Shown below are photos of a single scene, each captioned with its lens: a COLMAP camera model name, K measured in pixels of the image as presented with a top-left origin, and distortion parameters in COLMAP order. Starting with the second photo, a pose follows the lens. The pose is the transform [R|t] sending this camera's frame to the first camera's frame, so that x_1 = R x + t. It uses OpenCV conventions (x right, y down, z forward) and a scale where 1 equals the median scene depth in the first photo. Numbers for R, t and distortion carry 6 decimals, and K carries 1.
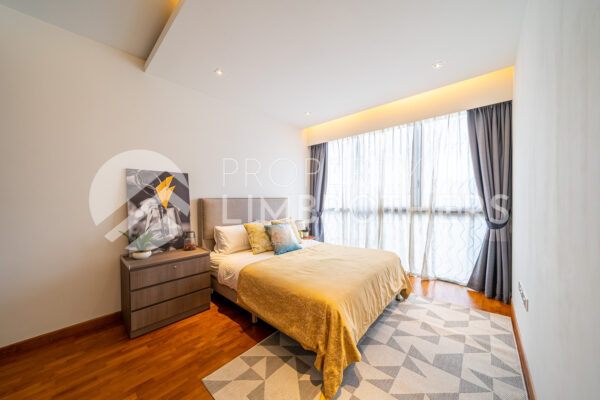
lens RADIAL K [[207.3, 0, 295.7], [0, 207.3, 200.9], [0, 0, 1]] dist [-0.003307, -0.000054]
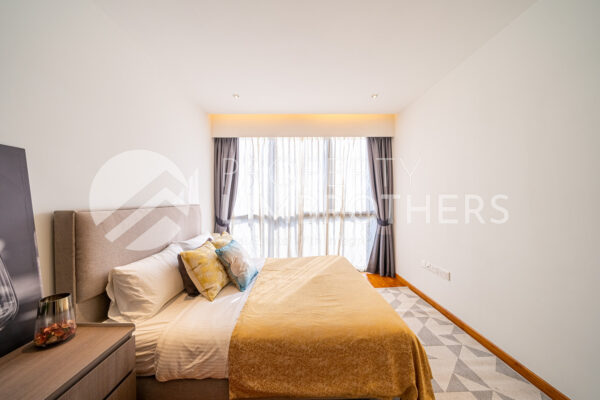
lens RADIAL K [[207.3, 0, 297.9], [0, 207.3, 203.0], [0, 0, 1]] dist [-0.003307, -0.000054]
pose [[0.730228, -0.006333, 0.683174, -0.416951], [0.009050, 0.999959, -0.000405, -0.024643], [-0.683144, 0.006478, 0.730255, 0.371913]]
